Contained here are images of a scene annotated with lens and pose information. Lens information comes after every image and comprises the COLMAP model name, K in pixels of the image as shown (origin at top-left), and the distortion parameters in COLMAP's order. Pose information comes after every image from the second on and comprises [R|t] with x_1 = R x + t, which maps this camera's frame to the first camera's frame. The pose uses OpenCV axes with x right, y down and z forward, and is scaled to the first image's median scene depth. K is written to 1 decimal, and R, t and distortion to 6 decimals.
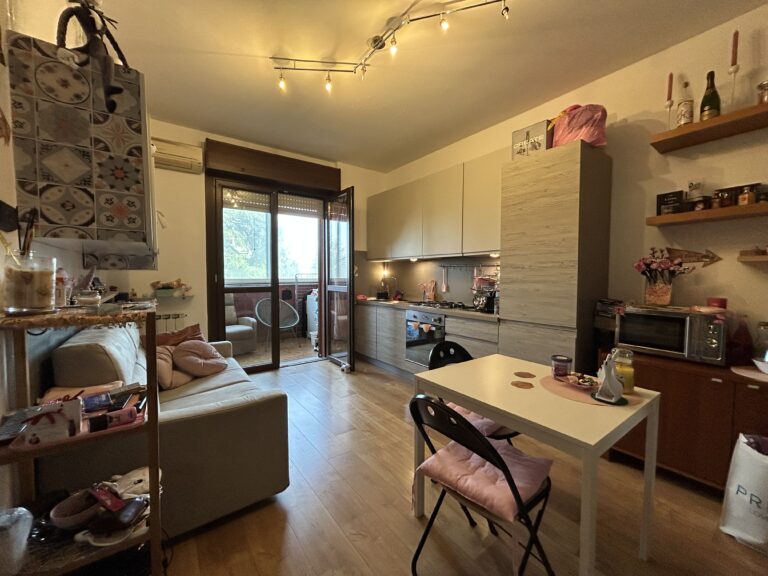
lens RADIAL K [[308.8, 0, 384.8], [0, 308.8, 288.6], [0, 0, 1]] dist [0.000351, 0.000032]
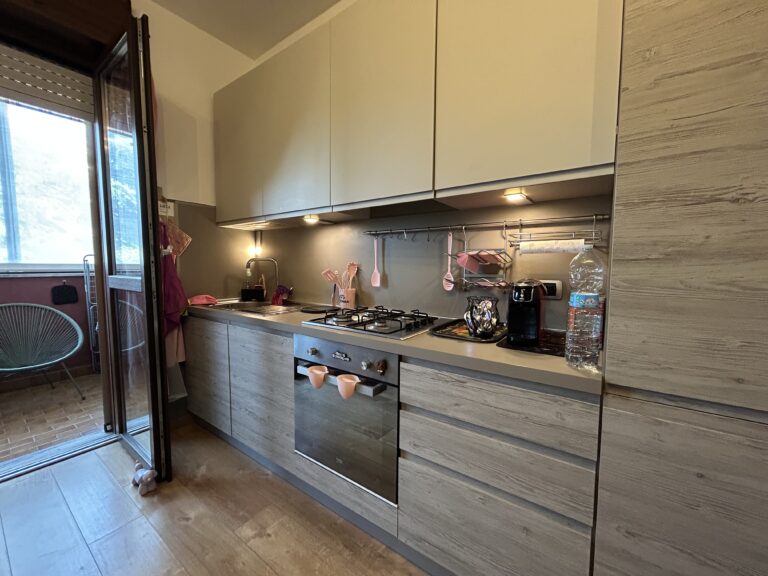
lens RADIAL K [[308.8, 0, 384.8], [0, 308.8, 288.6], [0, 0, 1]] dist [0.000351, 0.000032]
pose [[0.951179, -0.021856, 0.307864, 0.062265], [0.011638, 0.999320, 0.034988, -0.004166], [-0.308420, -0.029697, 0.950787, 0.602468]]
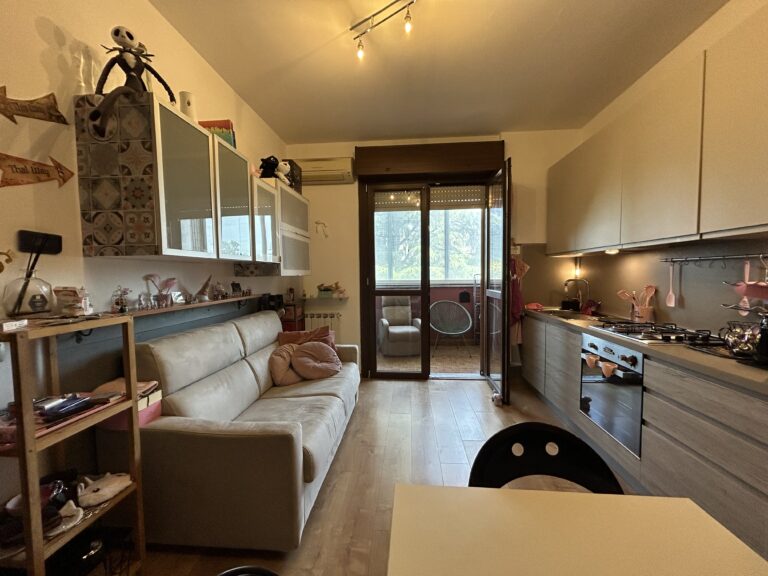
lens RADIAL K [[308.8, 0, 384.8], [0, 308.8, 288.6], [0, 0, 1]] dist [0.000351, 0.000032]
pose [[0.752813, 0.019892, -0.657934, 0.187777], [-0.015903, 0.999801, 0.012032, -0.023407], [0.658042, 0.001406, 0.752979, 0.274779]]
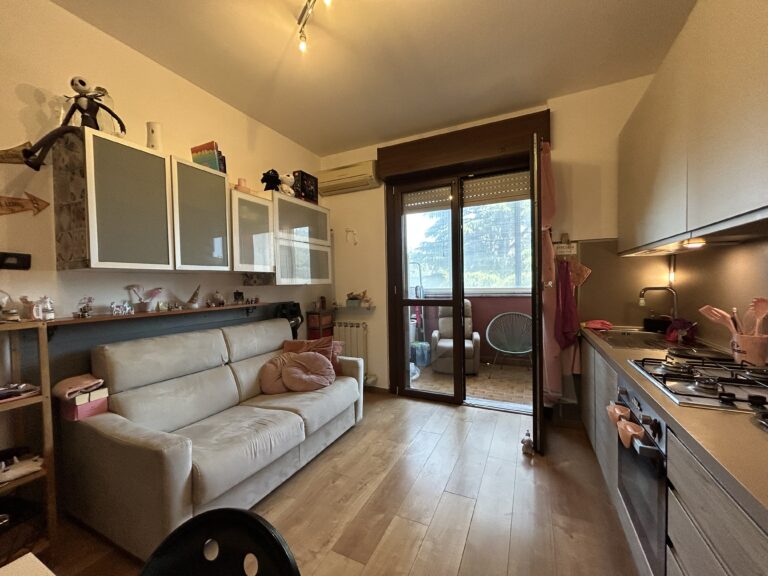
lens RADIAL K [[308.8, 0, 384.8], [0, 308.8, 288.6], [0, 0, 1]] dist [0.000351, 0.000032]
pose [[0.467838, 0.004095, -0.883805, 0.303610], [-0.018823, 0.999809, -0.005331, -0.033245], [0.883614, 0.019130, 0.467825, 0.553378]]
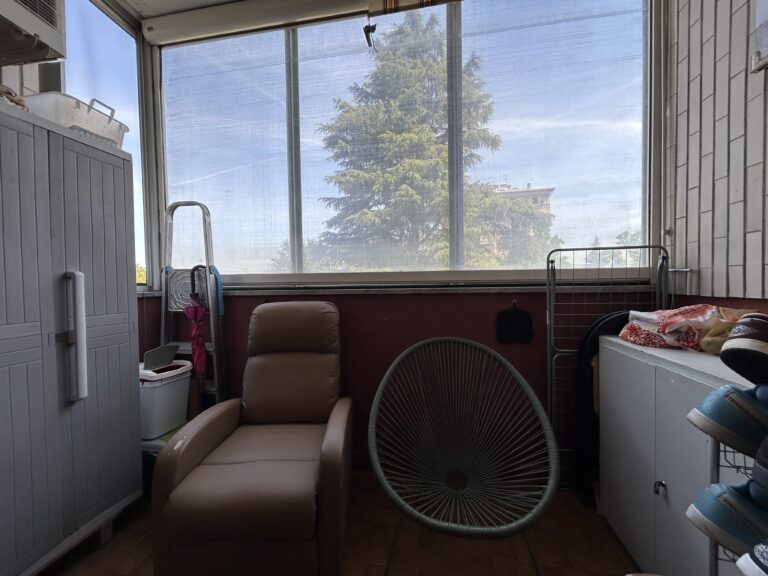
lens RADIAL K [[308.8, 0, 384.8], [0, 308.8, 288.6], [0, 0, 1]] dist [0.000351, 0.000032]
pose [[0.692256, 0.005961, -0.721627, -0.347259], [-0.019557, 0.999754, -0.010502, -0.016838], [0.721387, 0.021383, 0.692202, 1.277479]]
